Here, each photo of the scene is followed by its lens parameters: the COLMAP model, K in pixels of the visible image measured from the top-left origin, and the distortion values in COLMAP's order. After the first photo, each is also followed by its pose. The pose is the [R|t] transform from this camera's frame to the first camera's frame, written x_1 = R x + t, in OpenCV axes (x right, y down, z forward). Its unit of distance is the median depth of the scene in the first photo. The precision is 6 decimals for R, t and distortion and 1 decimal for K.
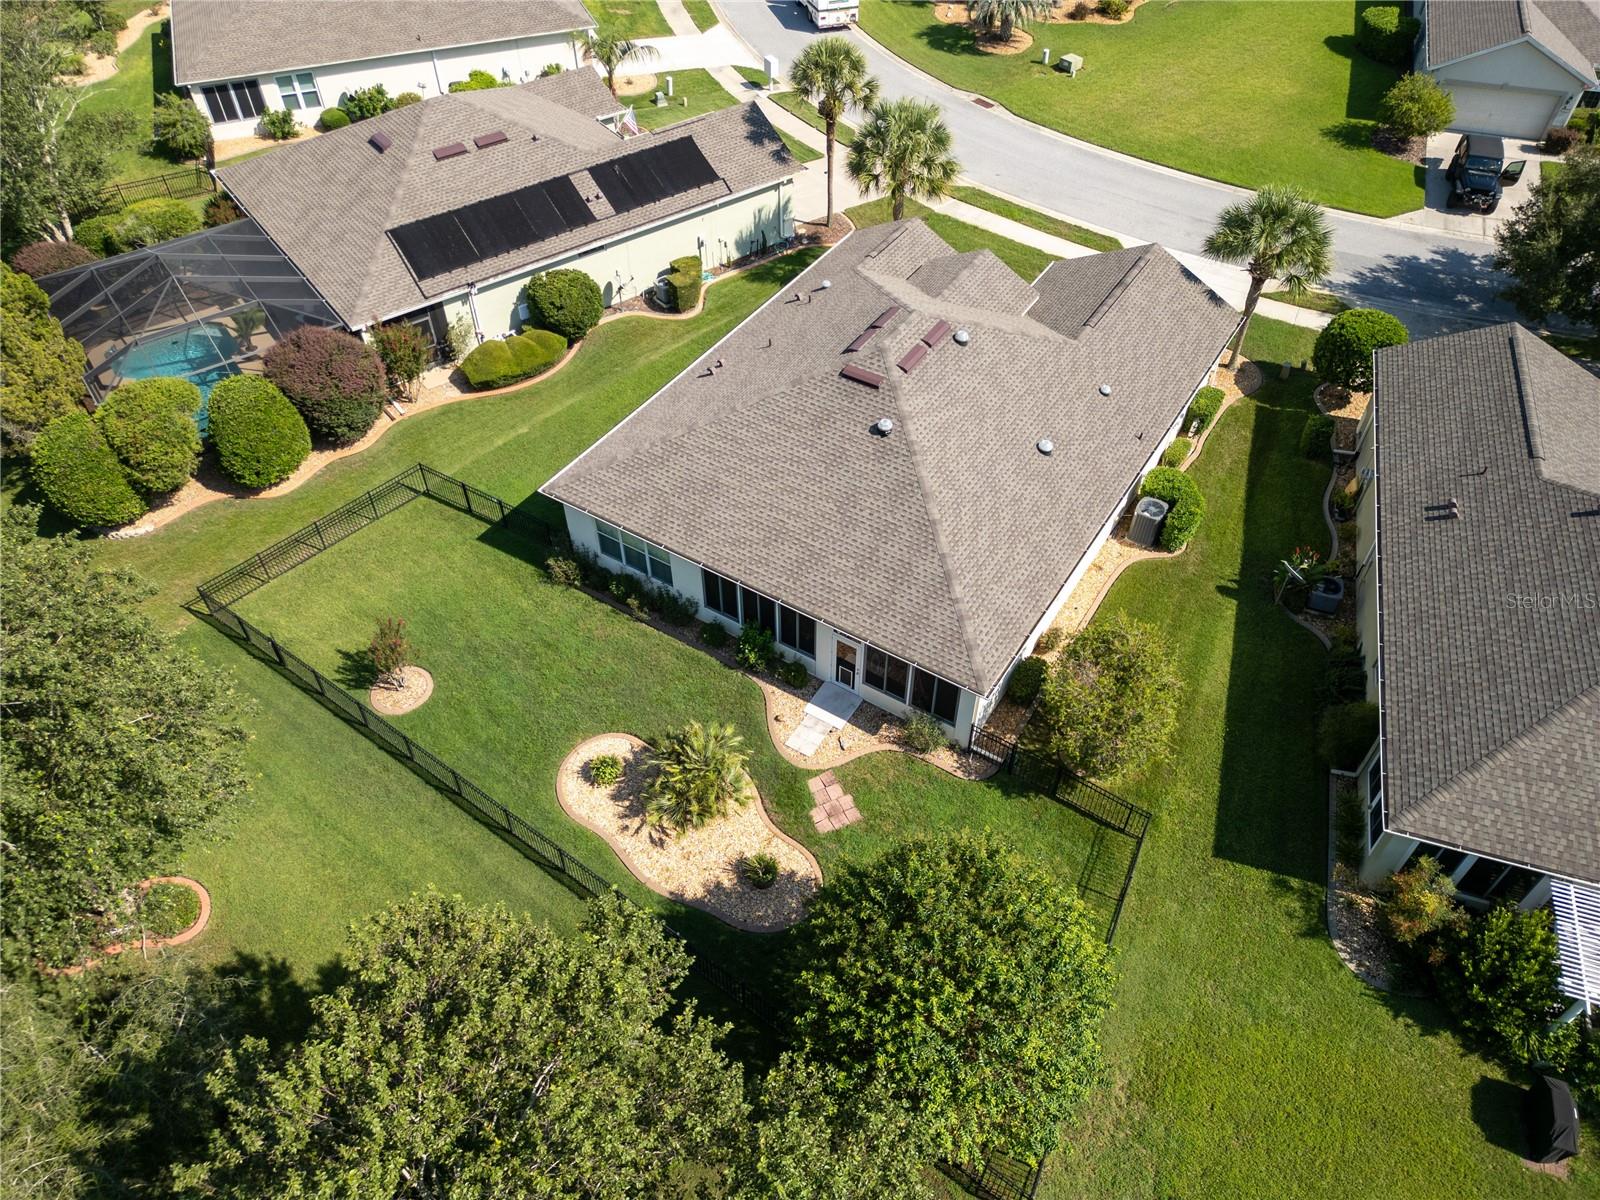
lens RADIAL K [[1119.5, 0, 800.0], [0, 1119.5, 600.0], [0, 0, 1]] dist [0.066187, -0.058383]
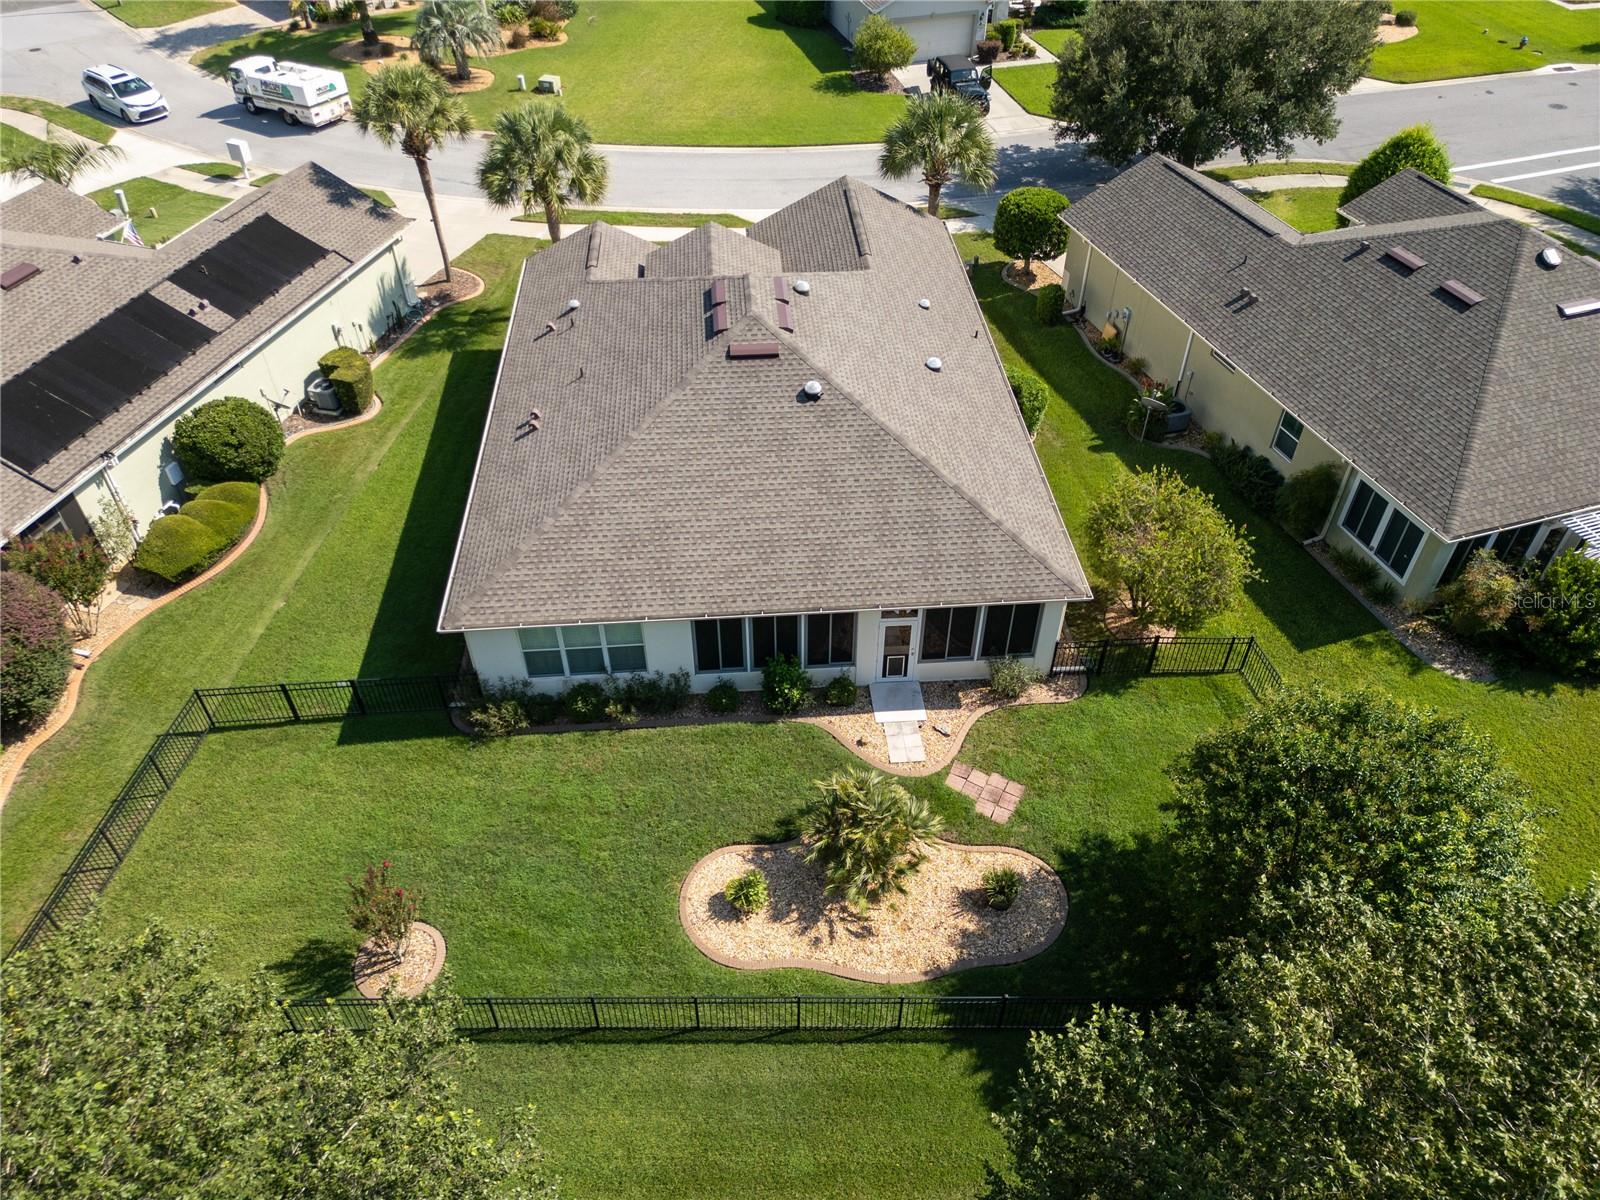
lens RADIAL K [[1119.5, 0, 800.0], [0, 1119.5, 600.0], [0, 0, 1]] dist [0.066187, -0.058383]
pose [[0.801842, -0.401378, 0.442657, -0.353054], [0.431481, 0.901413, 0.035758, -0.037997], [-0.413369, 0.162326, 0.895978, 0.221506]]
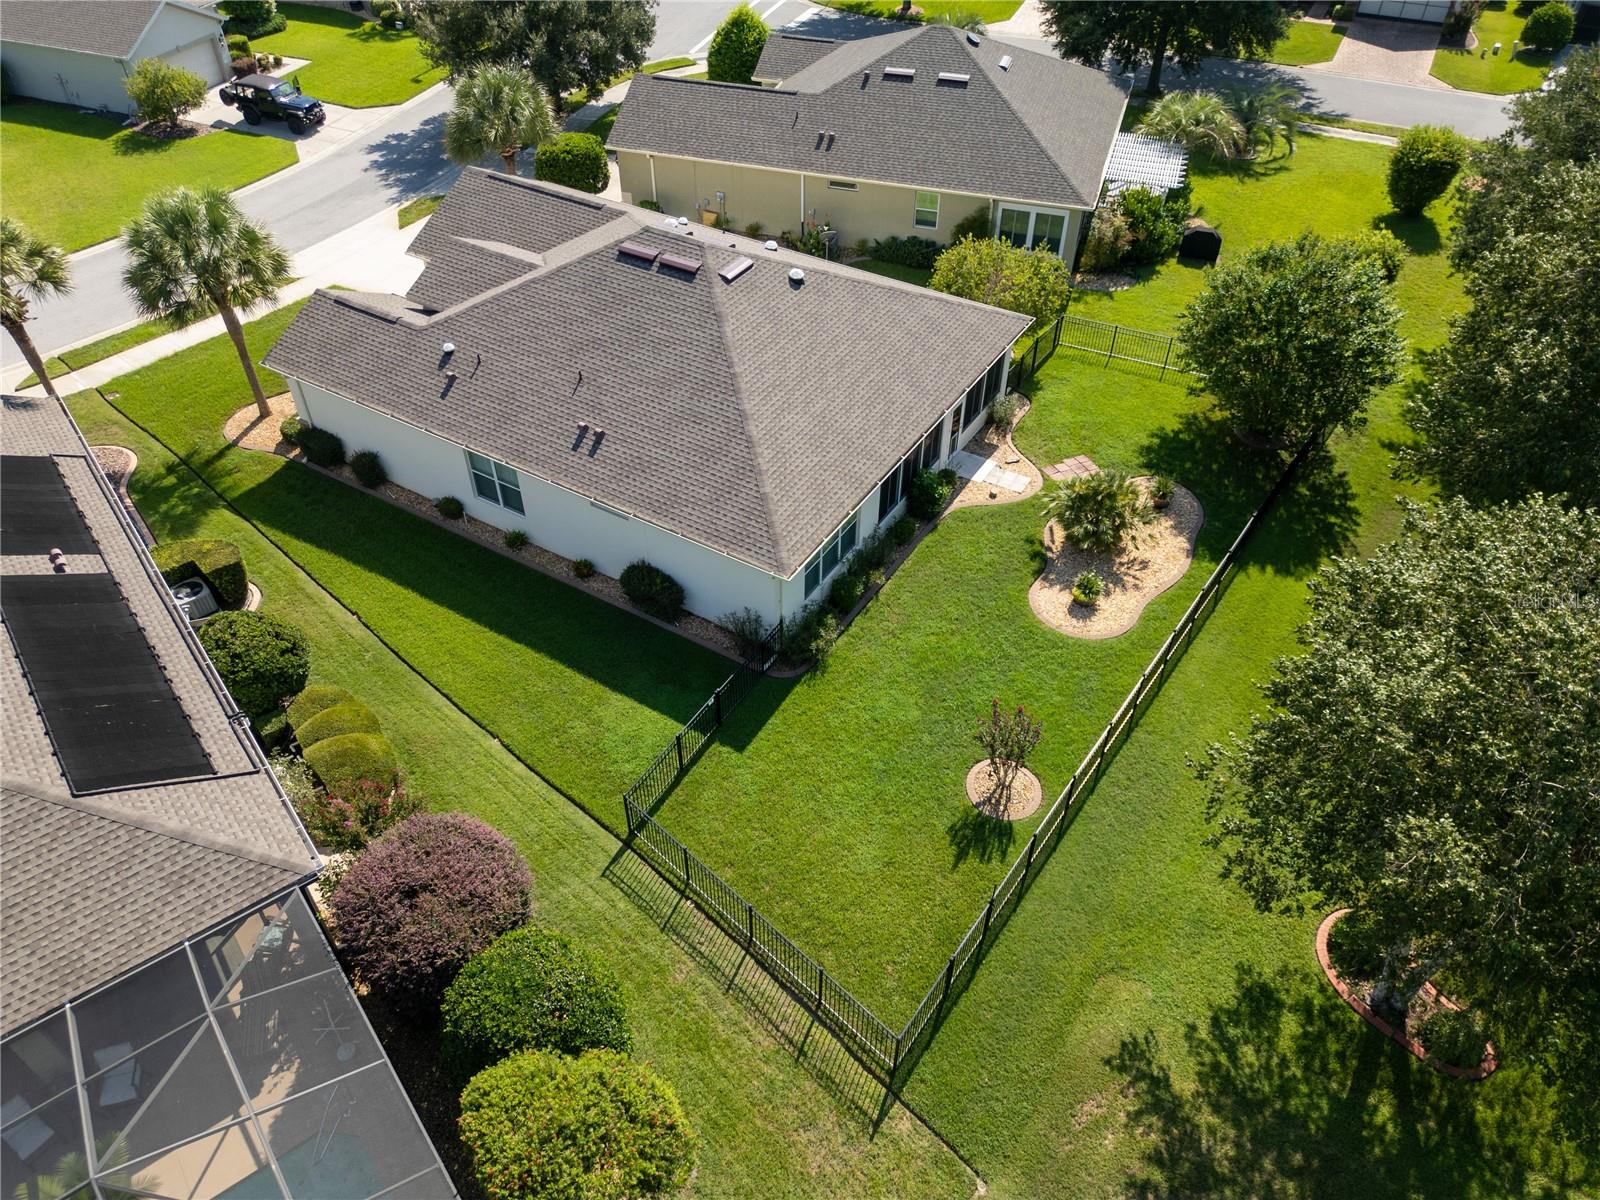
lens RADIAL K [[1119.5, 0, 800.0], [0, 1119.5, 600.0], [0, 0, 1]] dist [0.066187, -0.058383]
pose [[-0.016790, -0.673088, 0.739372, -0.804659], [0.720305, 0.504723, 0.475832, -0.448747], [-0.693454, 0.540563, 0.476354, 0.607719]]
